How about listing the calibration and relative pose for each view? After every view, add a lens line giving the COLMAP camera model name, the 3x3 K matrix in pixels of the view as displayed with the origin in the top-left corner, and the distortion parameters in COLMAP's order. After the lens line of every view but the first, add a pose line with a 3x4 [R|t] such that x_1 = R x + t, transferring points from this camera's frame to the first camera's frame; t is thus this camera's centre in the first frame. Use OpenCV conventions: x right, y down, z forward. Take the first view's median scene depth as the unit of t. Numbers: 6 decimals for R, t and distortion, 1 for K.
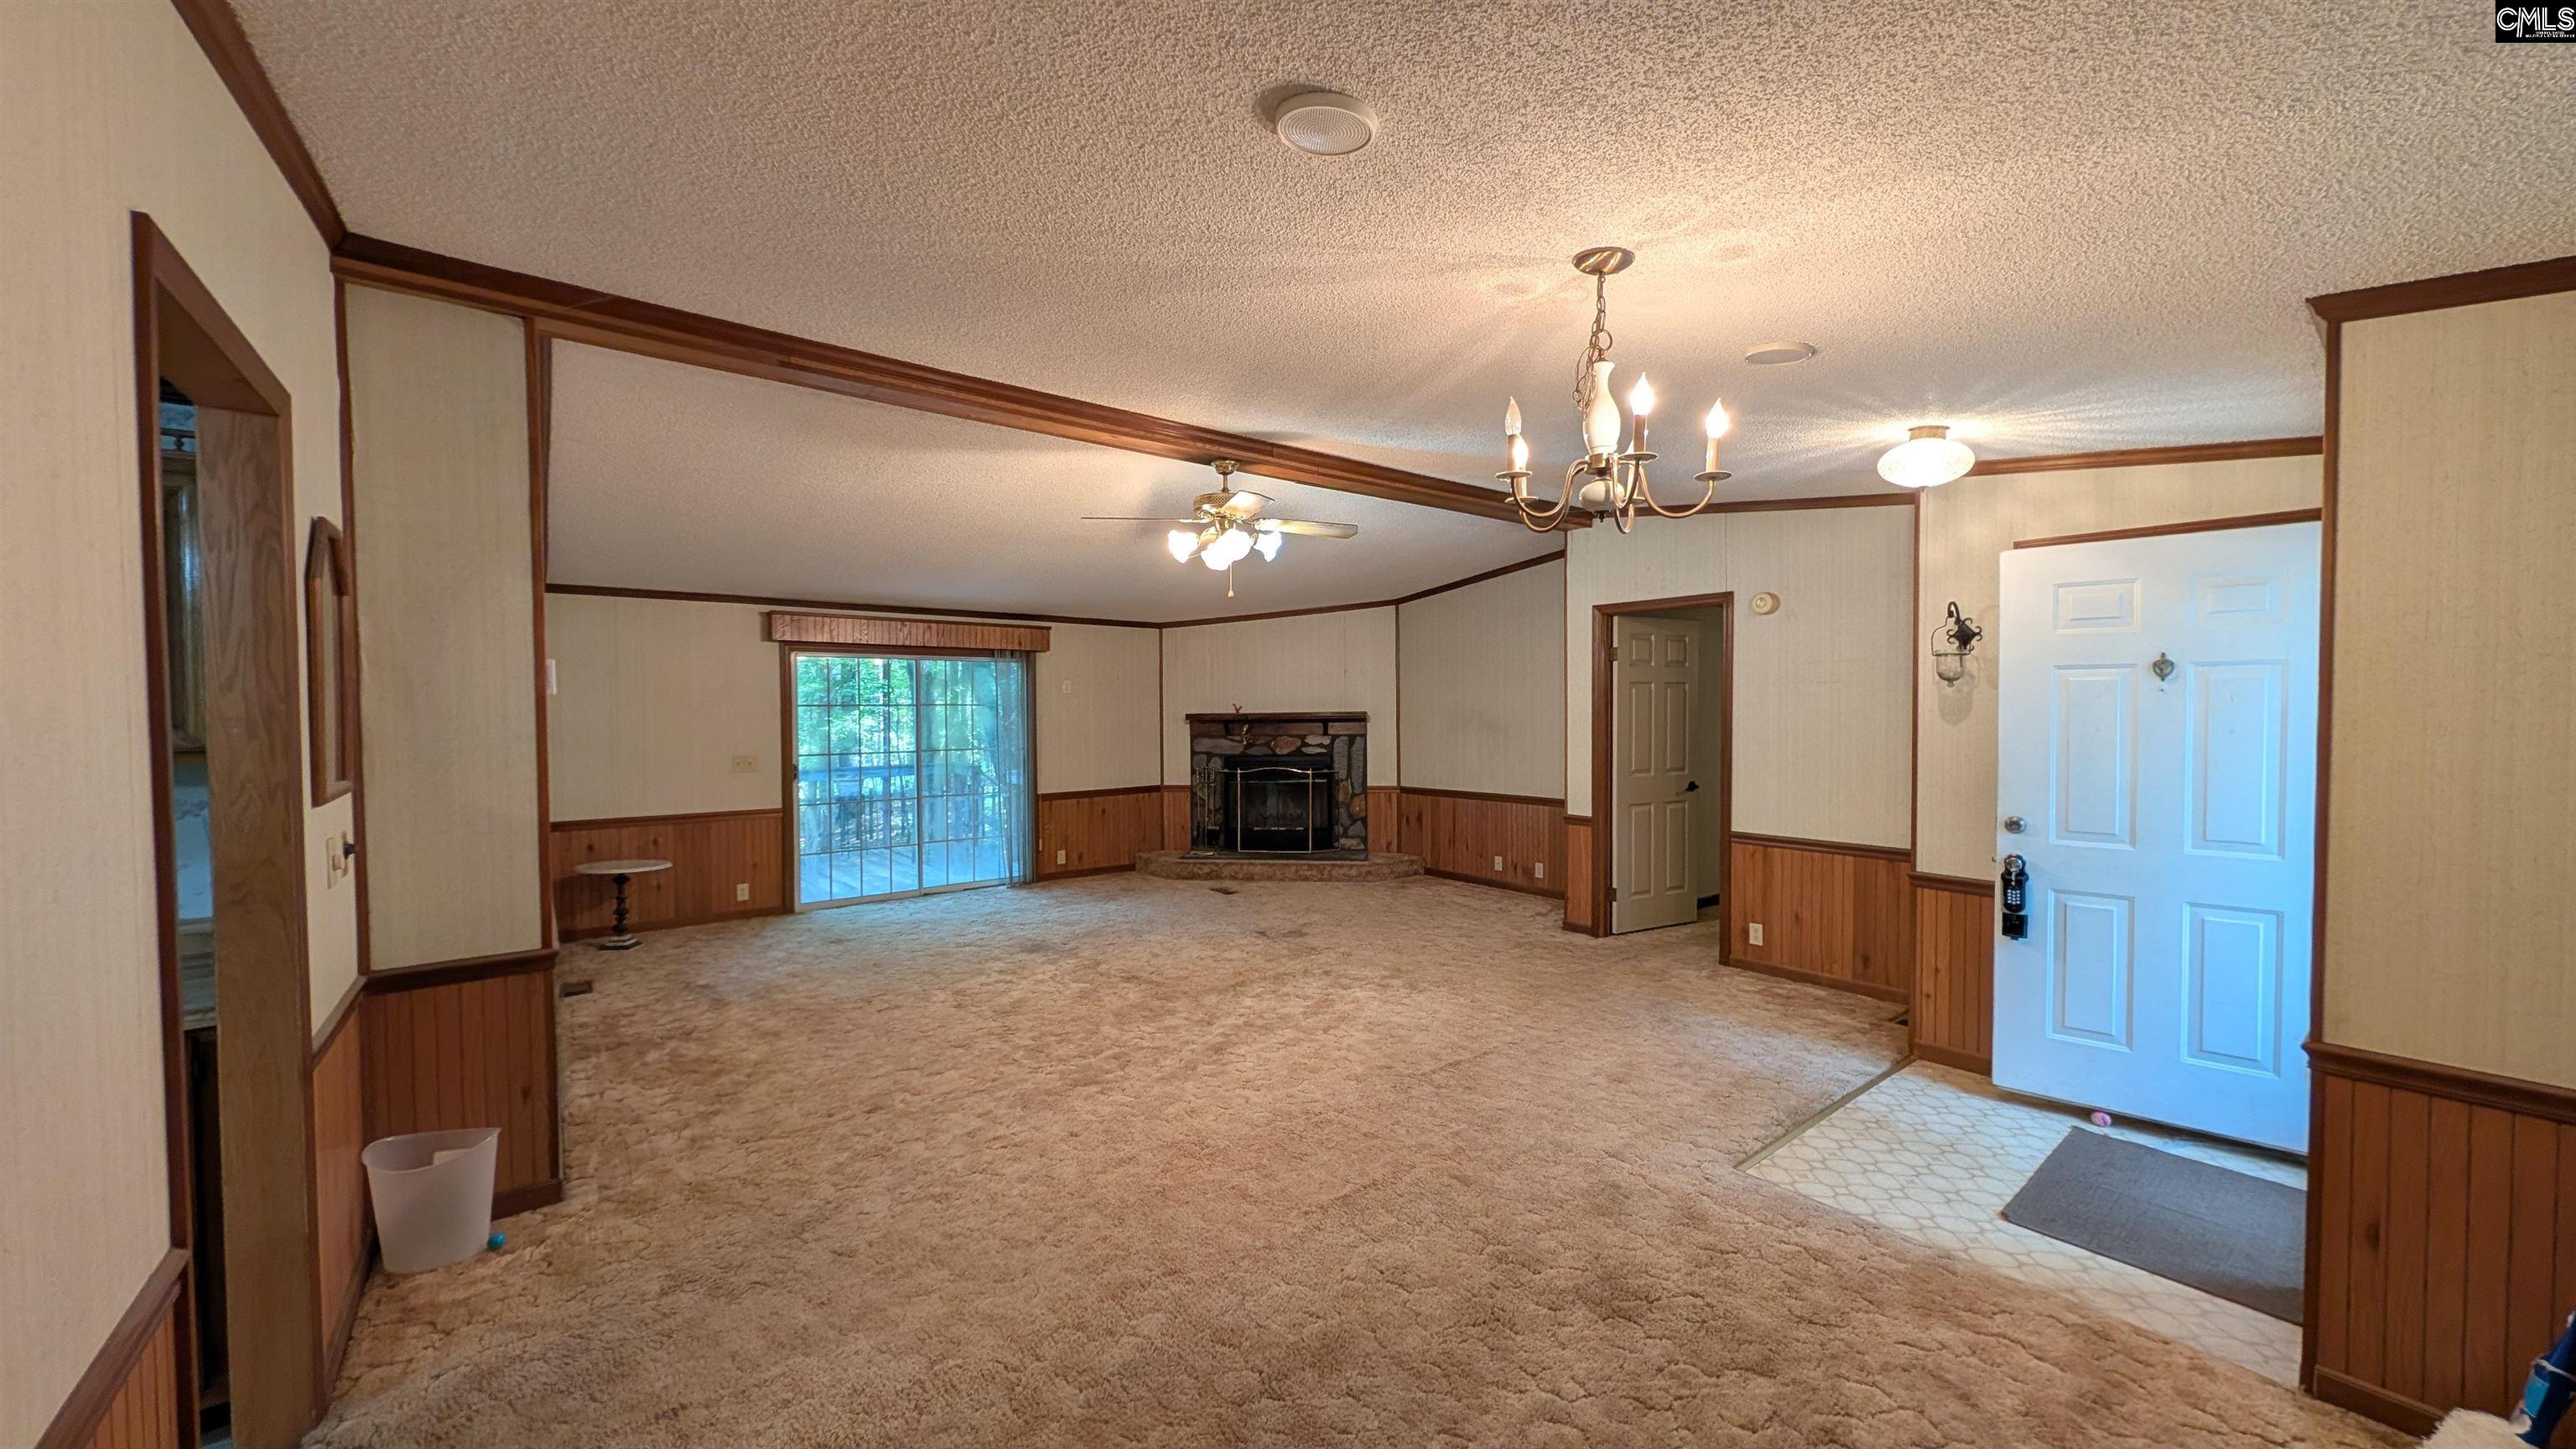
lens RADIAL K [[933.8, 0, 1283.8], [0, 933.8, 723.0], [0, 0, 1]] dist [0.001110, 0.000143]
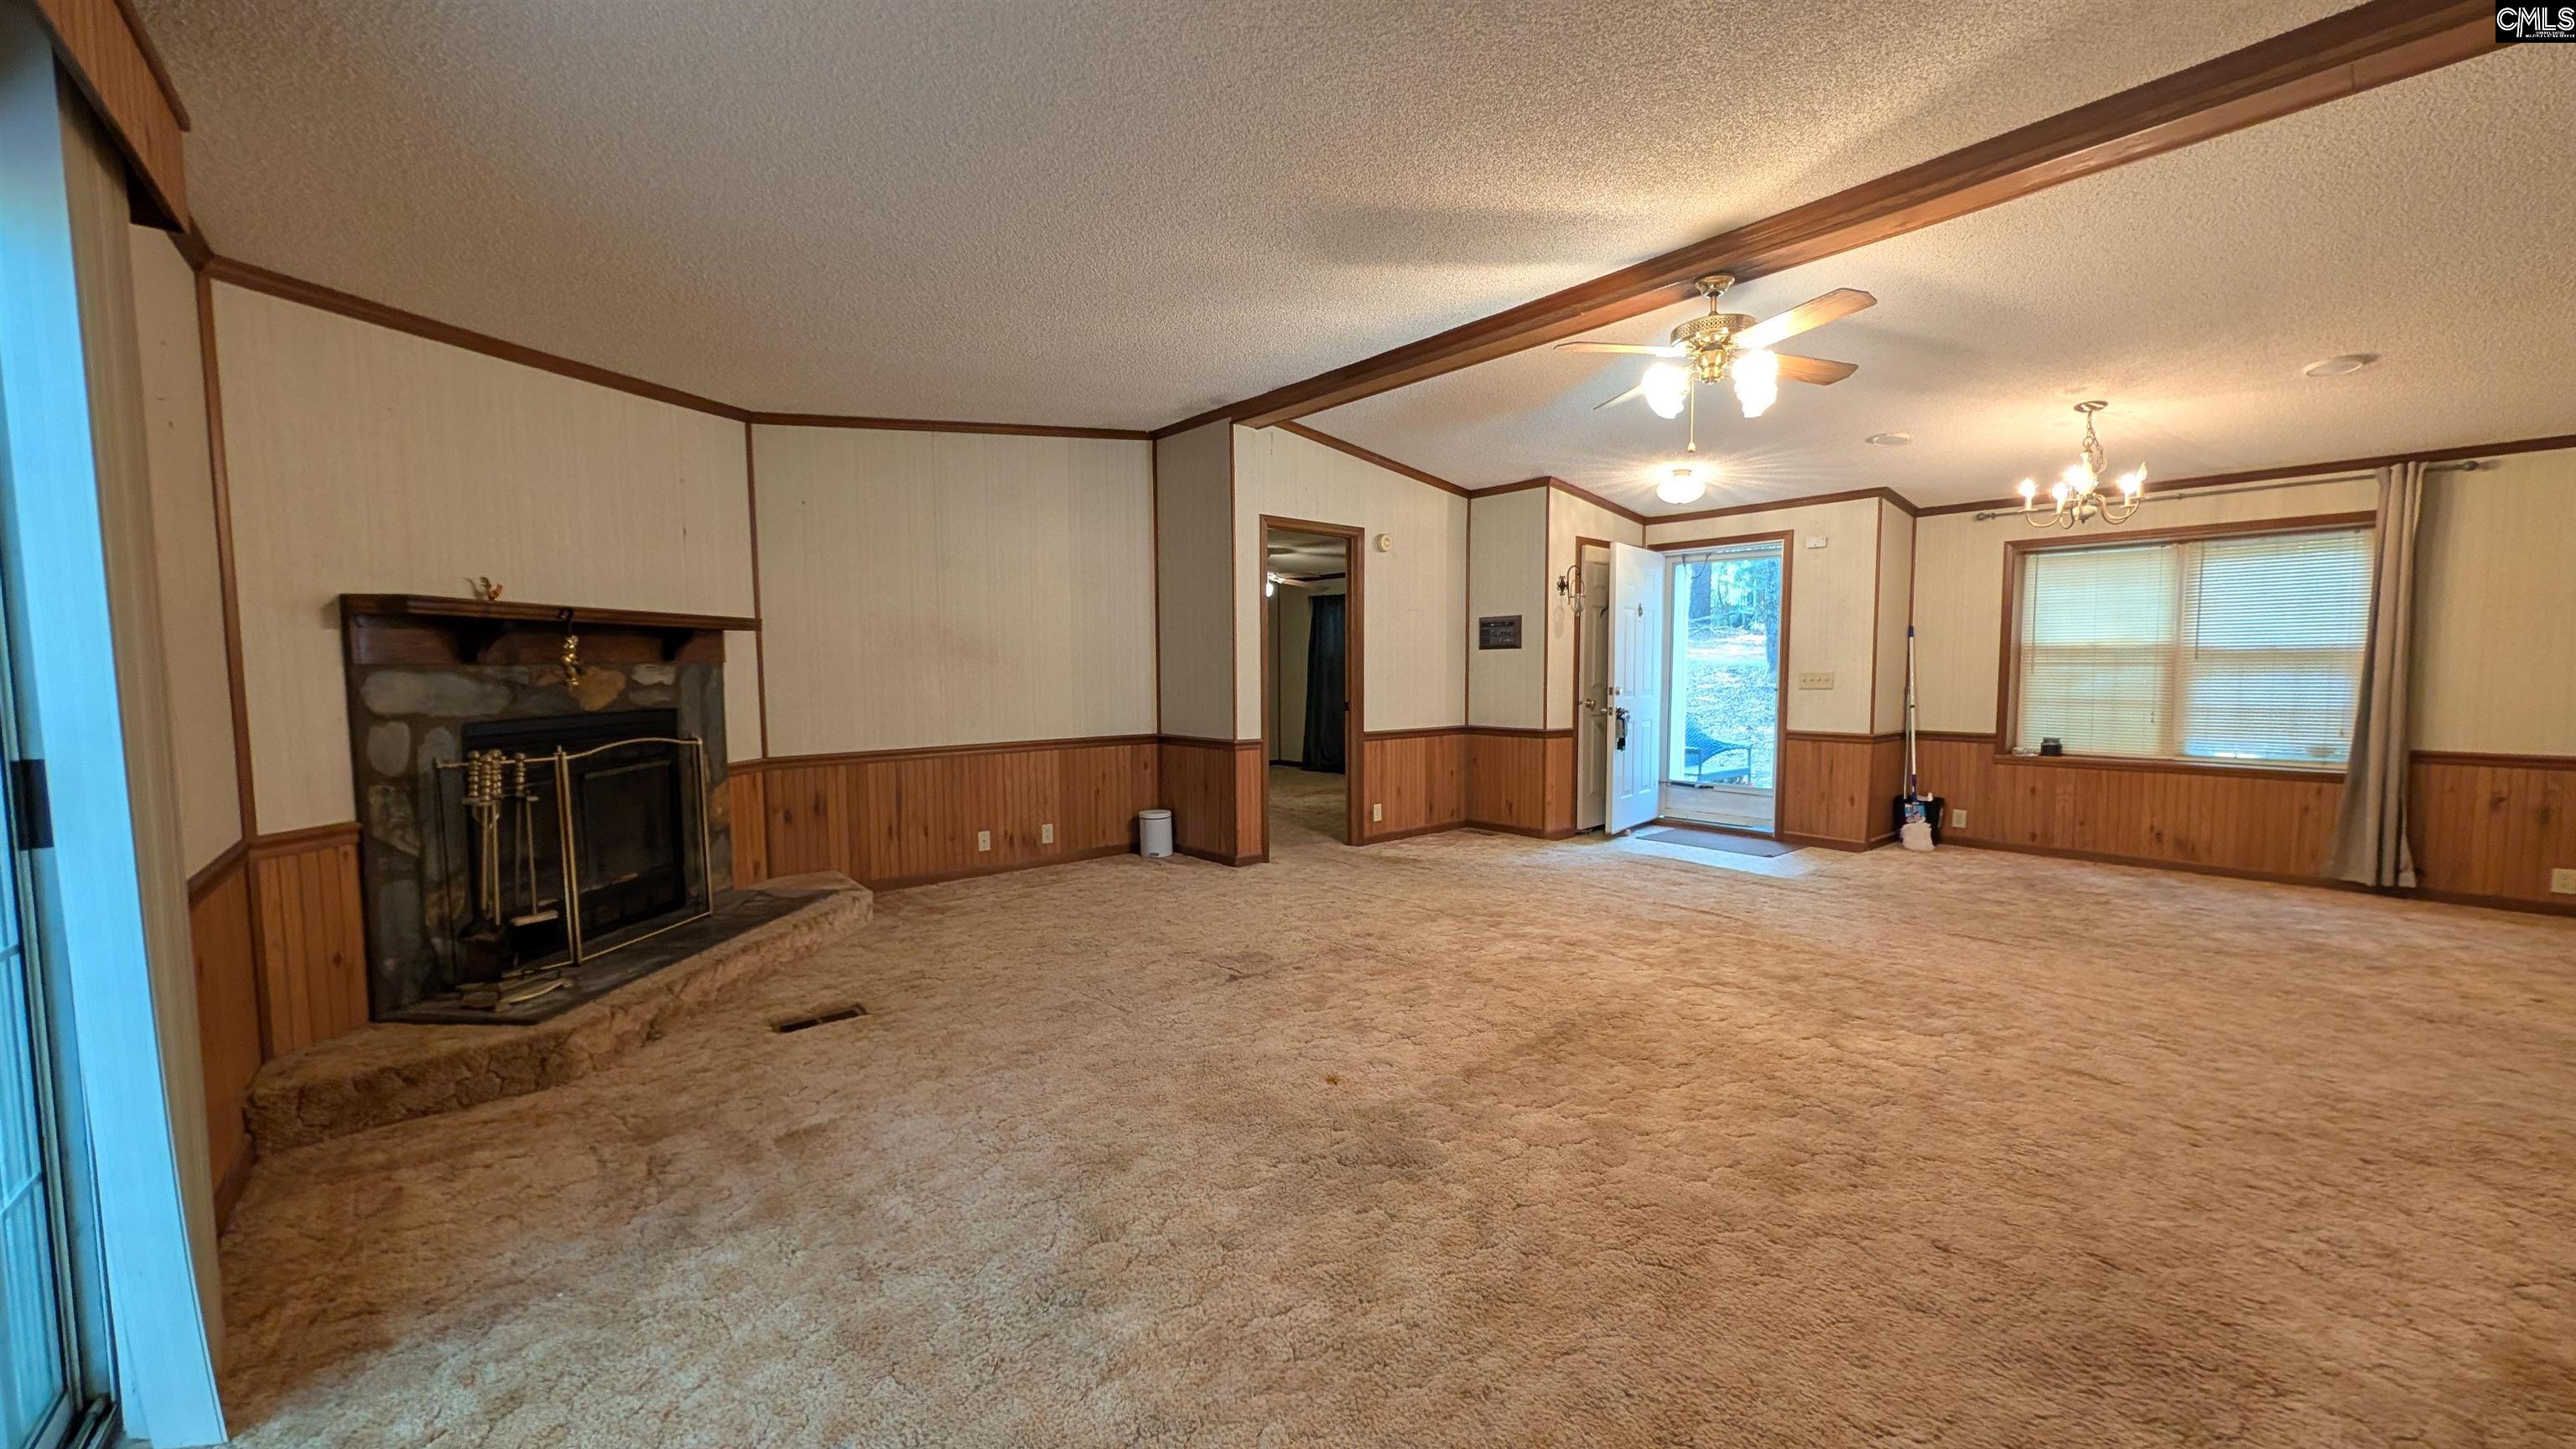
lens RADIAL K [[933.8, 0, 1290.3], [0, 933.8, 739.8], [0, 0, 1]] dist [0.001110, 0.000143]
pose [[-0.041869, -0.071158, 0.996586, -0.544896], [0.021195, 0.997173, 0.072091, 0.029404], [-0.998898, 0.024141, -0.040243, 0.886814]]
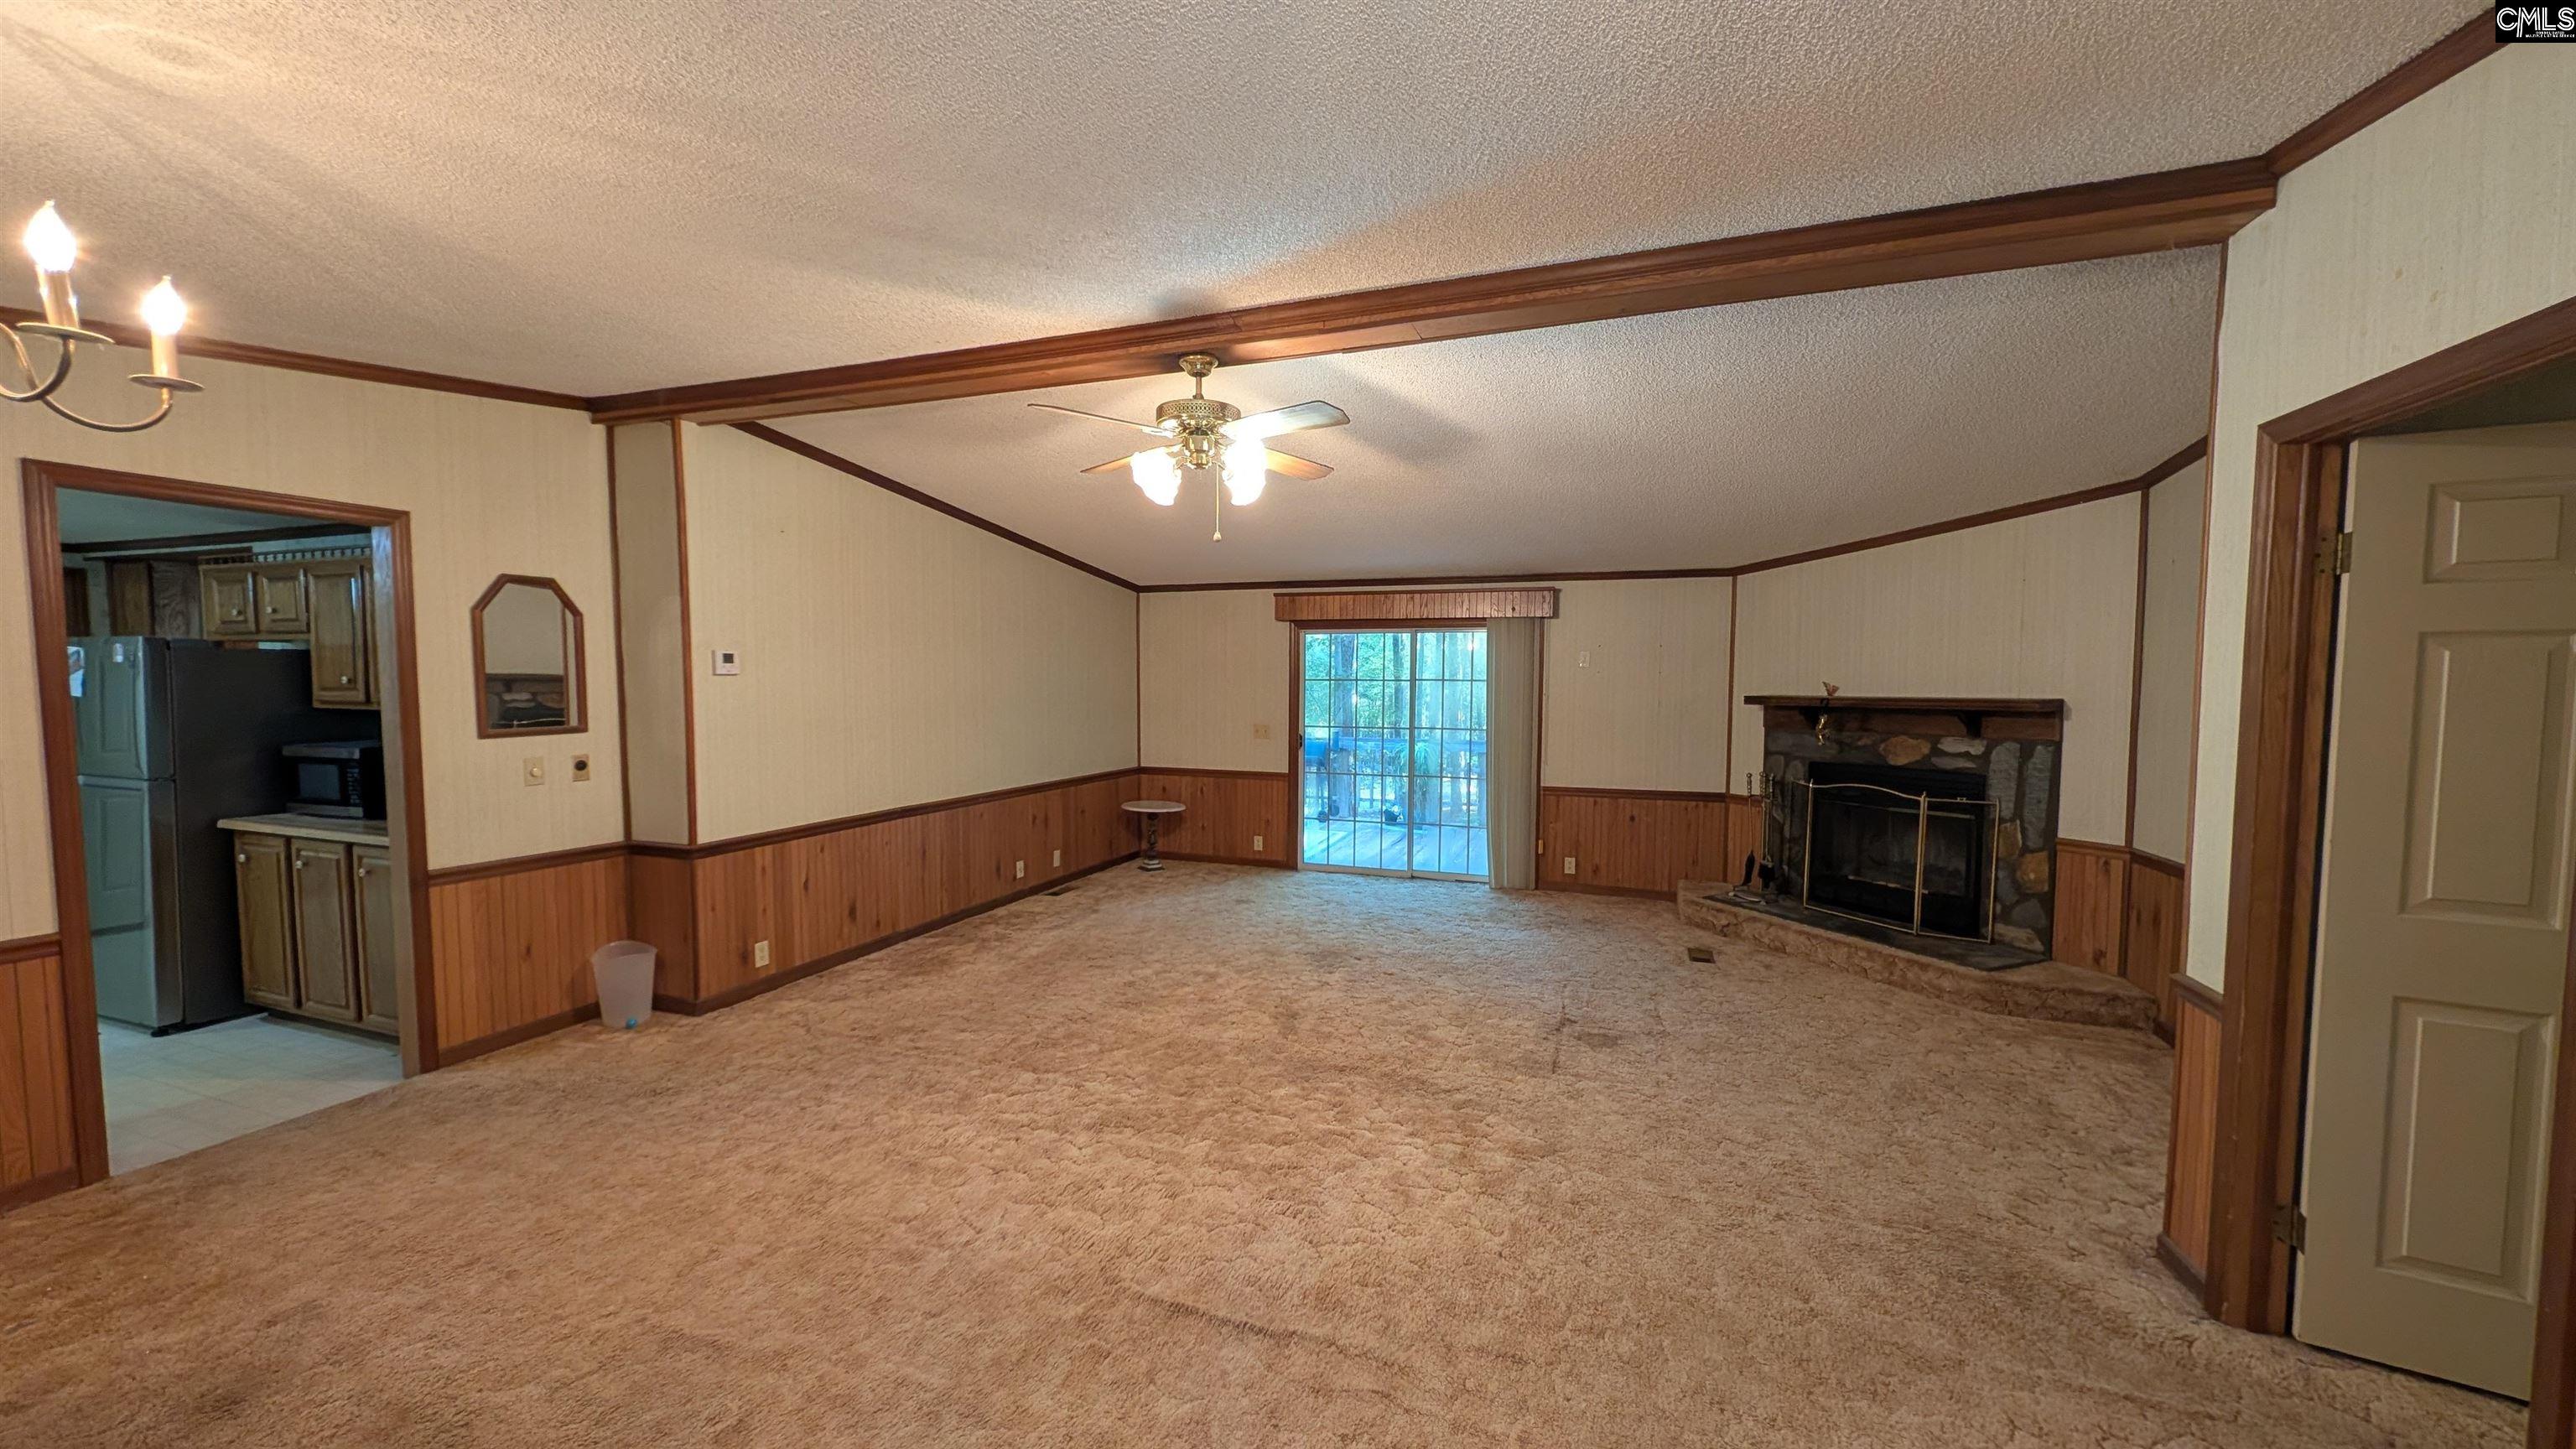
lens RADIAL K [[933.8, 0, 1291.3], [0, 933.8, 725.0], [0, 0, 1]] dist [0.001110, 0.000143]
pose [[0.519485, 0.050474, -0.852988, 0.395197], [-0.021582, 0.998710, 0.045952, -0.015679], [0.854207, -0.005462, 0.519905, 0.428703]]
